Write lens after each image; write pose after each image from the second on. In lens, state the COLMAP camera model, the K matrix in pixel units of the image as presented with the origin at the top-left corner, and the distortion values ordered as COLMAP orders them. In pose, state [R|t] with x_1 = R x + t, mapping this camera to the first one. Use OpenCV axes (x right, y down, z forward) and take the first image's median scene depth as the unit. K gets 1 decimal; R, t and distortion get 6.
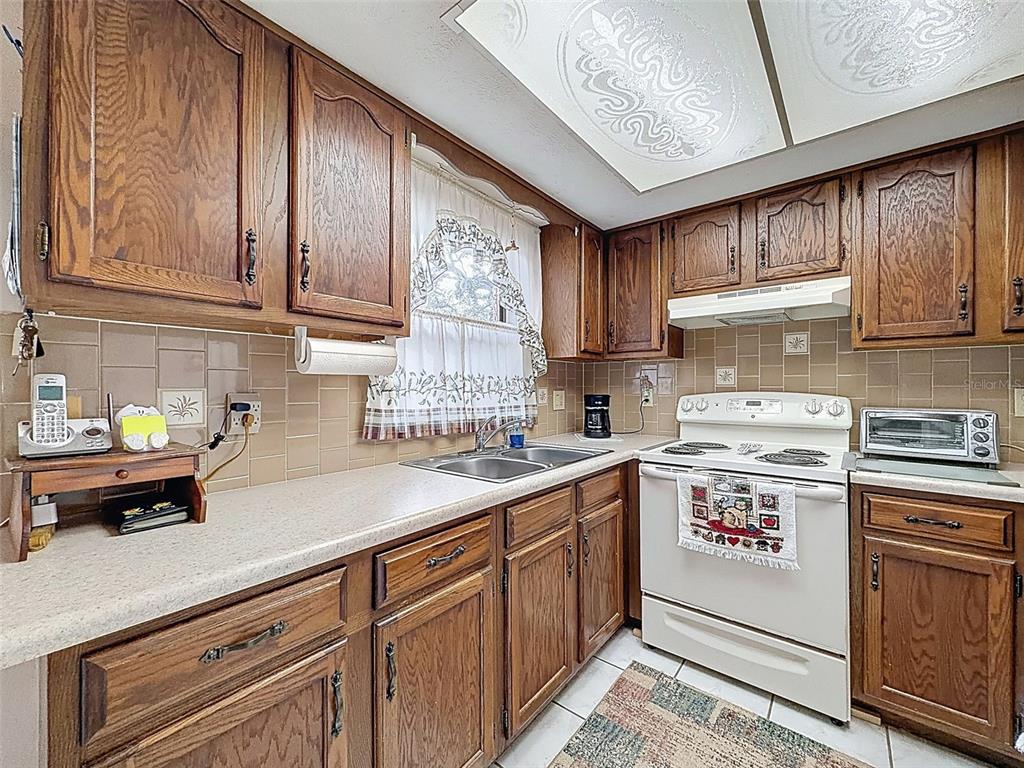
lens RADIAL K [[411.3, 0, 512.0], [0, 411.3, 386.3], [0, 0, 1]] dist [-0.000865, -0.000139]
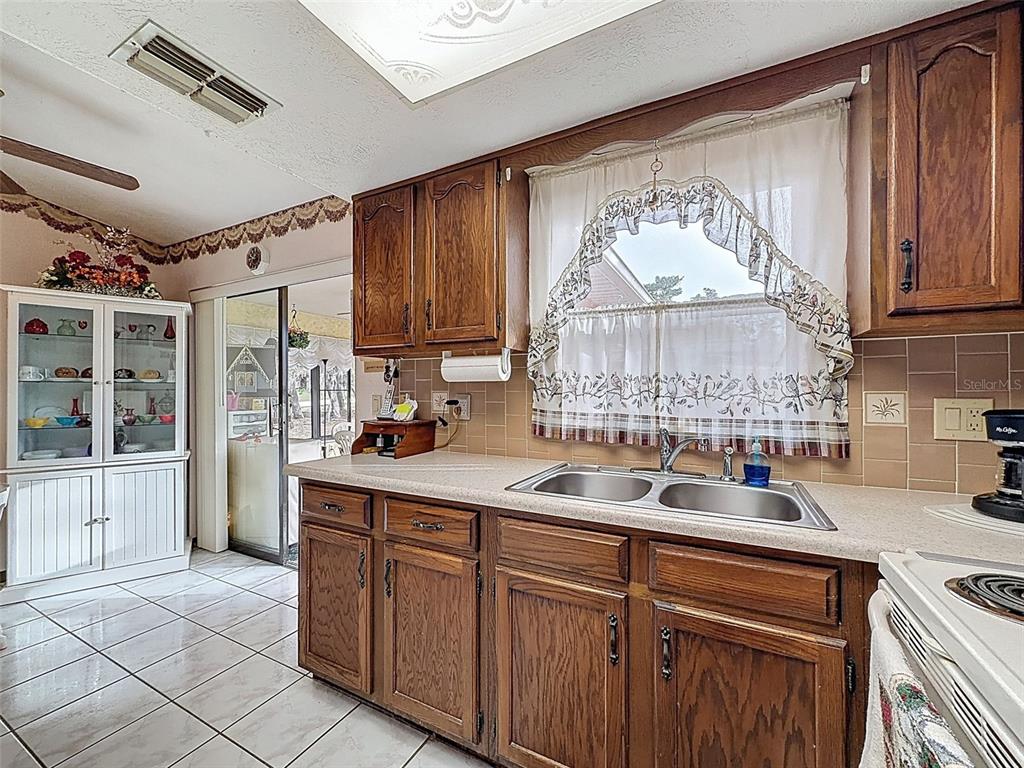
lens RADIAL K [[414.1, 0, 512.5], [0, 414.1, 389.0], [0, 0, 1]] dist [-0.000842, -0.000066]
pose [[0.206821, -0.003307, -0.978373, 0.713780], [0.001616, 0.999994, -0.003038, 0.000767], [0.978377, -0.000952, 0.206825, 0.625794]]
